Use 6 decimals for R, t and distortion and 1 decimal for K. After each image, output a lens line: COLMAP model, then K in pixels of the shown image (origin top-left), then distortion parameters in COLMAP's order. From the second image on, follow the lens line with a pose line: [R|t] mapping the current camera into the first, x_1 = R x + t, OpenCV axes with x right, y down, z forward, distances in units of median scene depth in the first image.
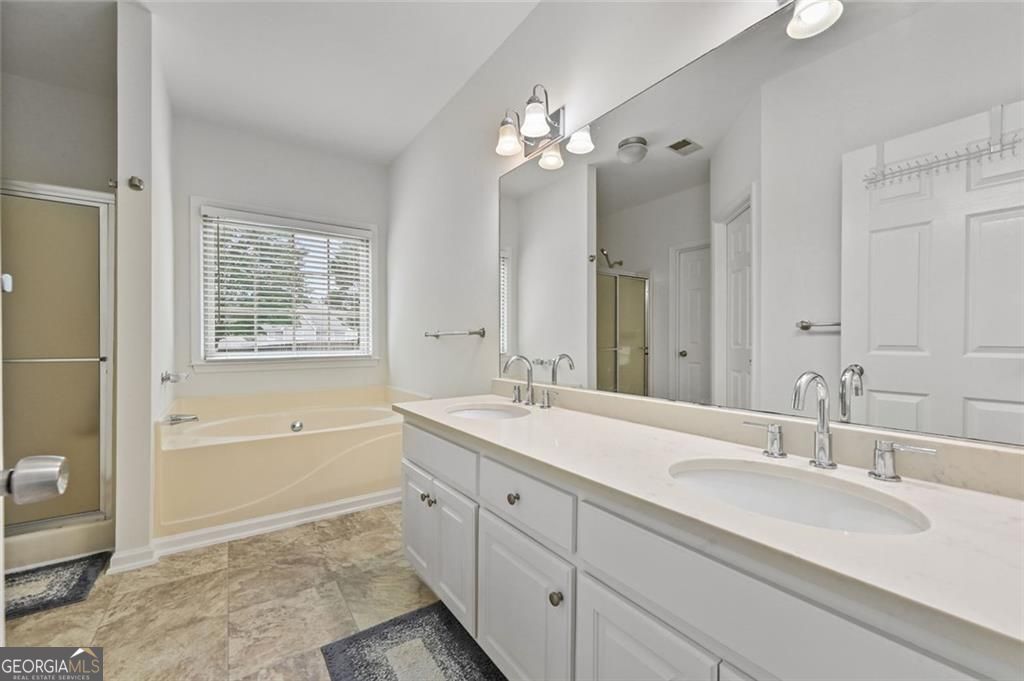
lens RADIAL K [[409.0, 0, 502.4], [0, 409.0, 344.5], [0, 0, 1]] dist [-0.002034, 0.000283]
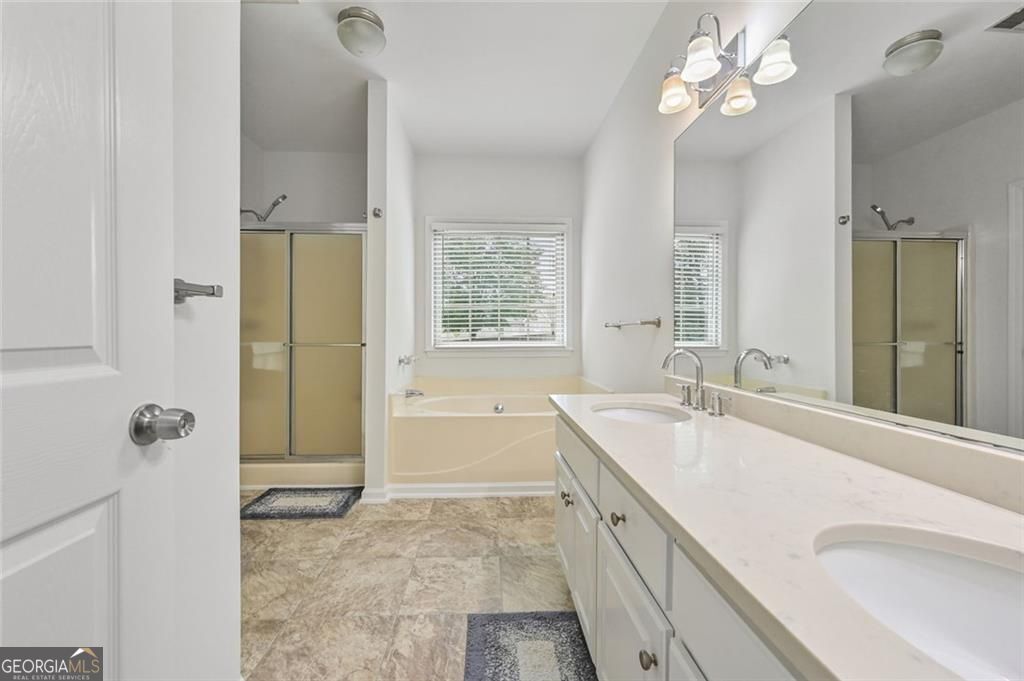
lens RADIAL K [[409.0, 0, 513.0], [0, 409.0, 333.9], [0, 0, 1]] dist [-0.002034, 0.000283]
pose [[0.848327, 0.003482, -0.529462, 0.165805], [-0.006643, 0.999970, -0.004068, 0.001640], [0.529432, 0.006968, 0.848324, 0.100869]]
